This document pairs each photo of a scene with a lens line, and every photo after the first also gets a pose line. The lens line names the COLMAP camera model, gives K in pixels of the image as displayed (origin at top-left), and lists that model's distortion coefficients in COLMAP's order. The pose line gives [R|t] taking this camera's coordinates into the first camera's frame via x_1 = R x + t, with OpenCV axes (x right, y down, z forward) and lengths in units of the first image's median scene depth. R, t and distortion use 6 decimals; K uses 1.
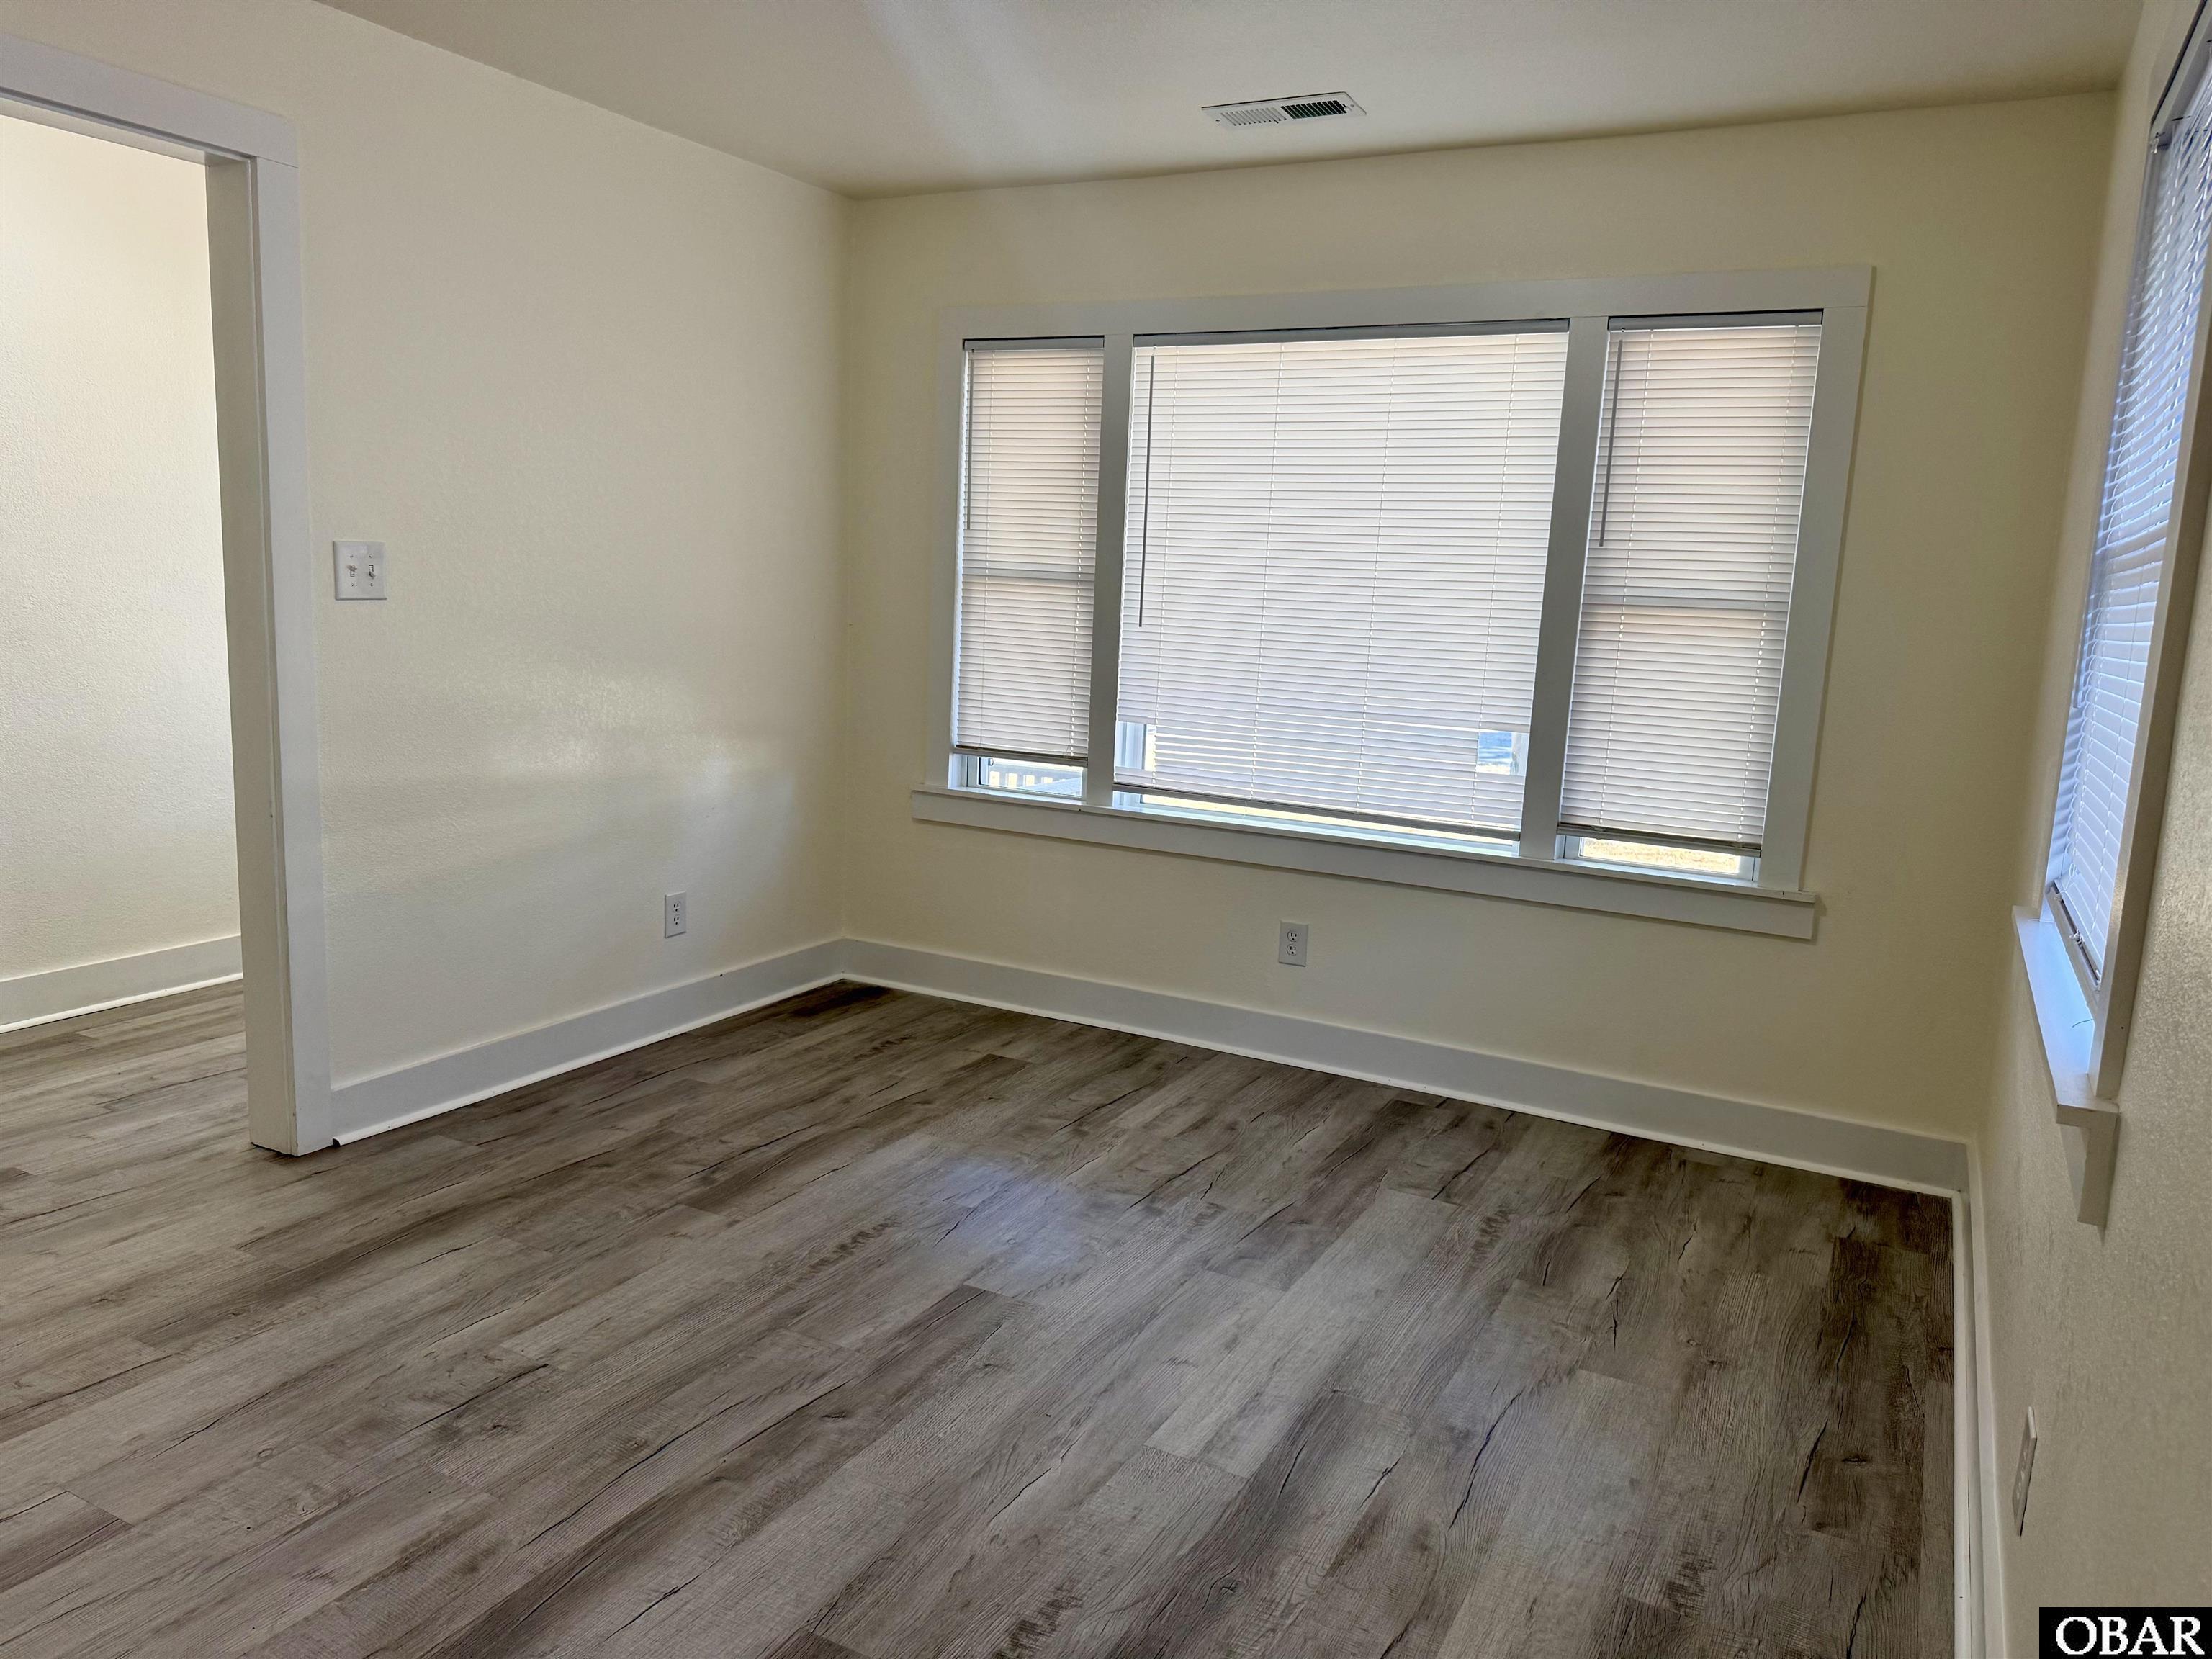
lens RADIAL K [[1559.1, 0, 1123.3], [0, 1559.1, 843.0], [0, 0, 1]] dist [0.012912, -0.027783]
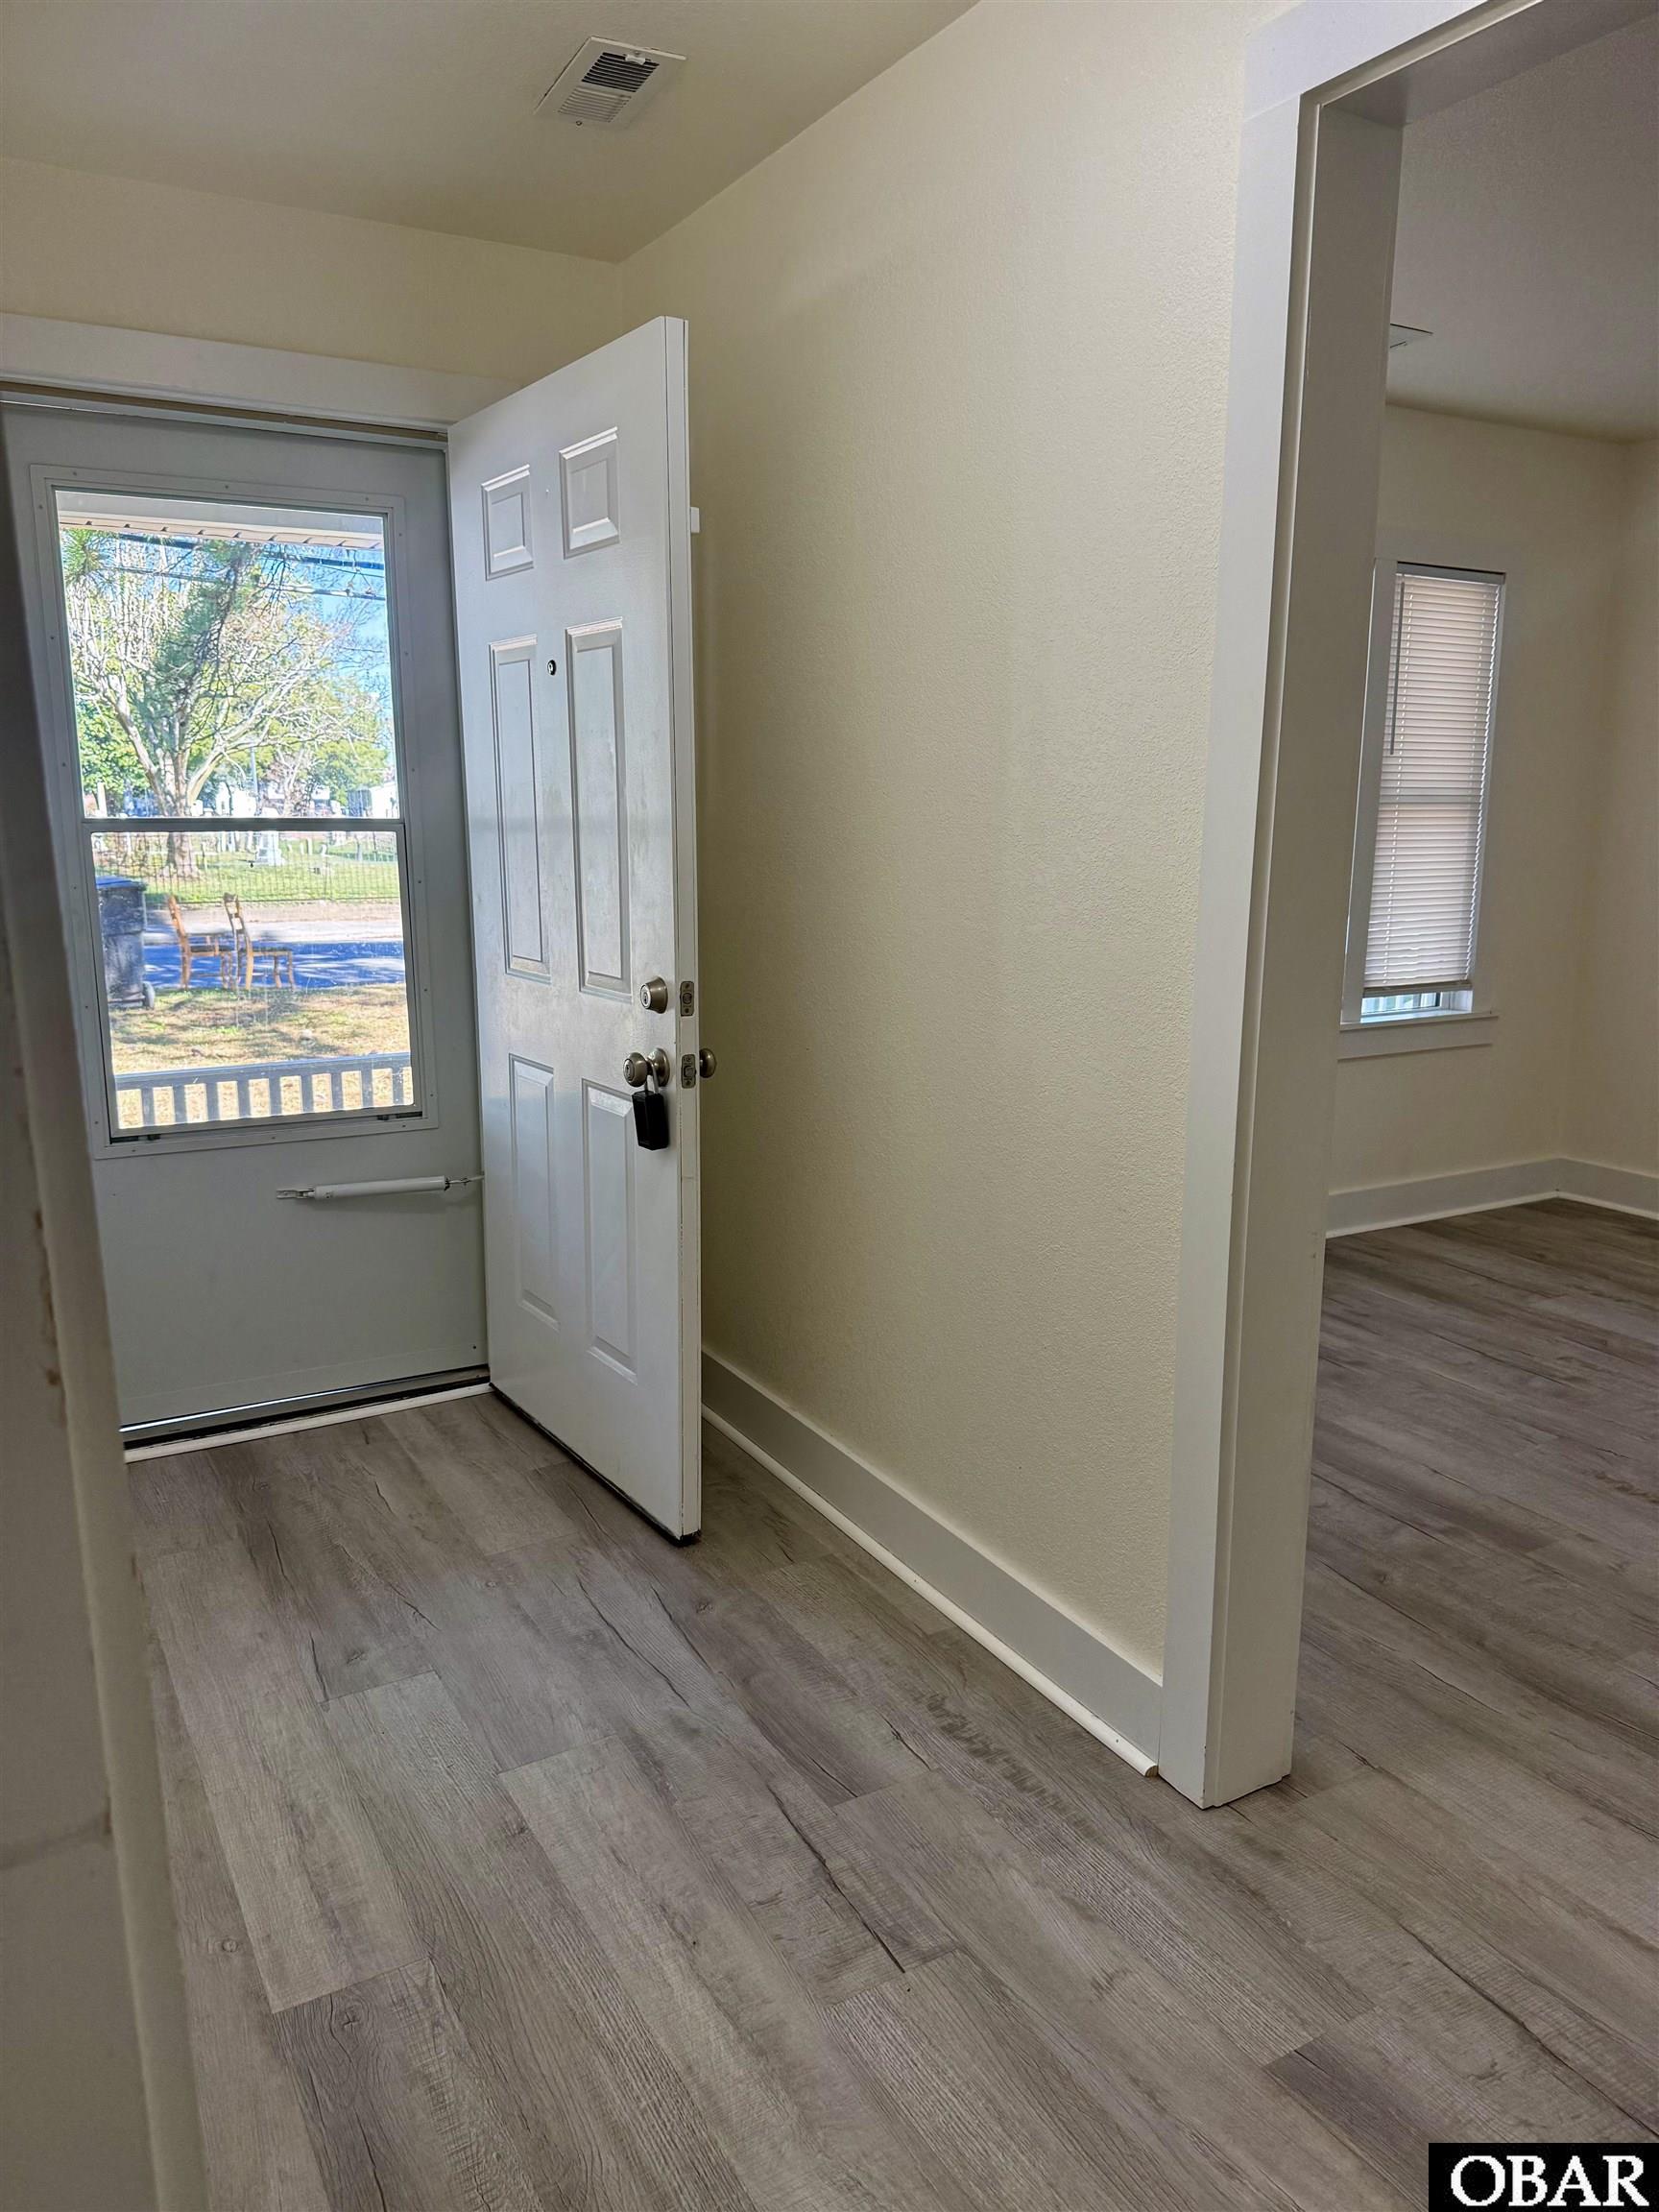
lens RADIAL K [[1559.1, 0, 832.6], [0, 1559.1, 1092.8], [0, 0, 1]] dist [0.012912, -0.027783]
pose [[0.550245, -0.203496, 0.809827, -1.053695], [0.168721, 0.976940, 0.130849, -0.182080], [-0.817780, 0.064636, 0.571890, 0.737718]]
